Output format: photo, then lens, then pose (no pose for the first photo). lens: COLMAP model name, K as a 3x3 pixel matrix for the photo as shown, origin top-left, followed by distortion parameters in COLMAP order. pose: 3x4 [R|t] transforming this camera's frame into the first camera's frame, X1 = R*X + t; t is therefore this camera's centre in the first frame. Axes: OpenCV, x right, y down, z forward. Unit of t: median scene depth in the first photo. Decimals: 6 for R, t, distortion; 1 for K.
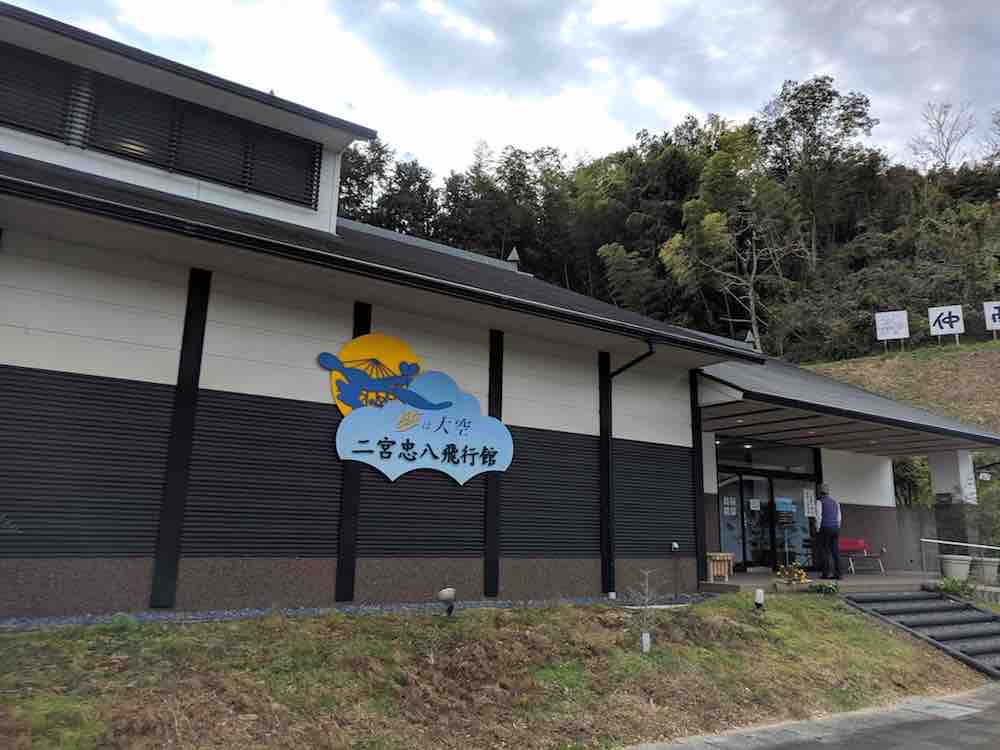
lens RADIAL K [[751.8, 0, 503.0], [0, 751.8, 360.6], [0, 0, 1]] dist [0.014998, -0.001431]
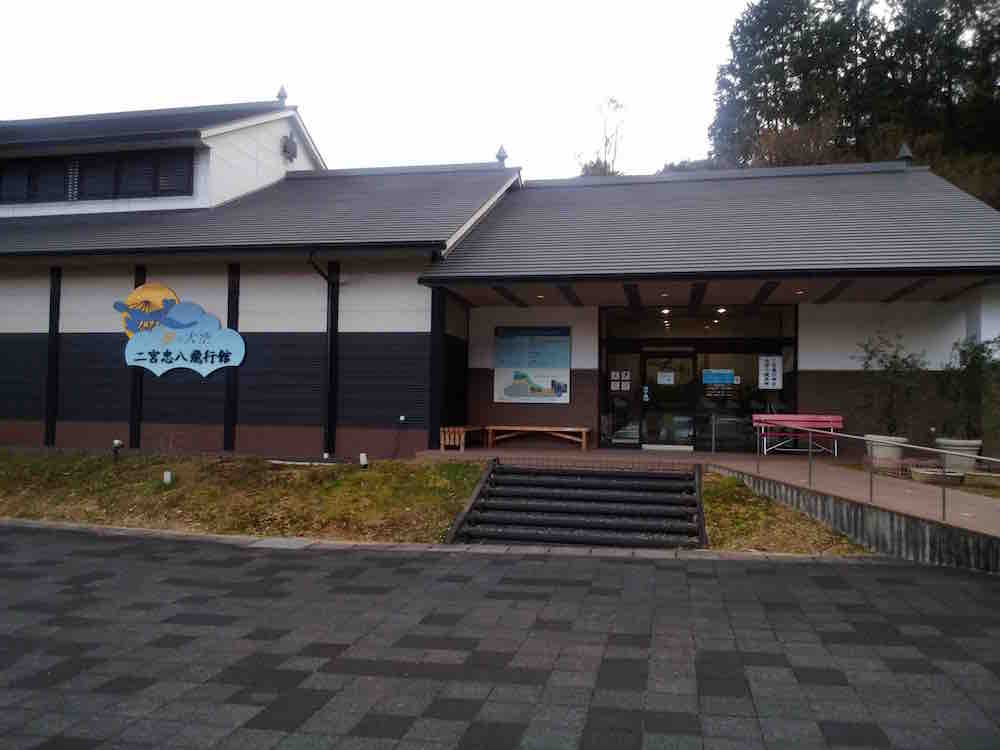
lens RADIAL K [[774.0, 0, 506.7], [0, 774.0, 392.9], [0, 0, 1]] dist [0.075050, -0.152619]
pose [[0.688034, -0.021440, -0.725362, 1.475375], [0.161144, 0.979121, 0.123911, 0.102683], [0.707561, -0.202142, 0.677123, 0.379952]]
